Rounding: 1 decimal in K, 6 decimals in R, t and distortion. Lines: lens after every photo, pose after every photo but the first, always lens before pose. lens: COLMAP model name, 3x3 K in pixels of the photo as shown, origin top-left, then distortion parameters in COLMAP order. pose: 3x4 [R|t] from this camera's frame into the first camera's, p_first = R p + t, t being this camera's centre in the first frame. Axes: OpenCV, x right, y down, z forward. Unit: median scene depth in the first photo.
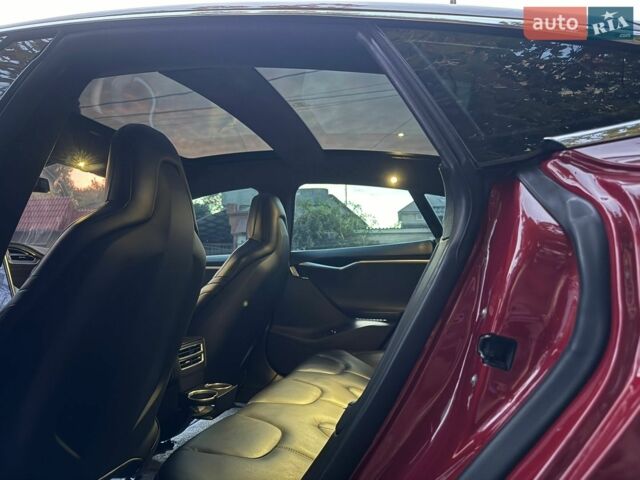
lens RADIAL K [[489.2, 0, 320.0], [0, 489.2, 240.0], [0, 0, 1]] dist [0.165761, -0.003127]
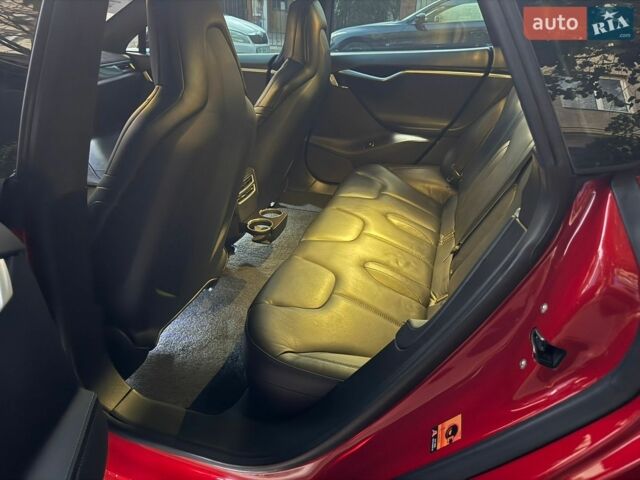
lens RADIAL K [[489.2, 0, 320.0], [0, 489.2, 240.0], [0, 0, 1]] dist [0.165761, -0.003127]
pose [[0.999667, 0.018246, -0.018267, -0.062615], [-0.005217, 0.835651, 0.549237, -0.233233], [0.025286, -0.548958, 0.835467, 0.036441]]
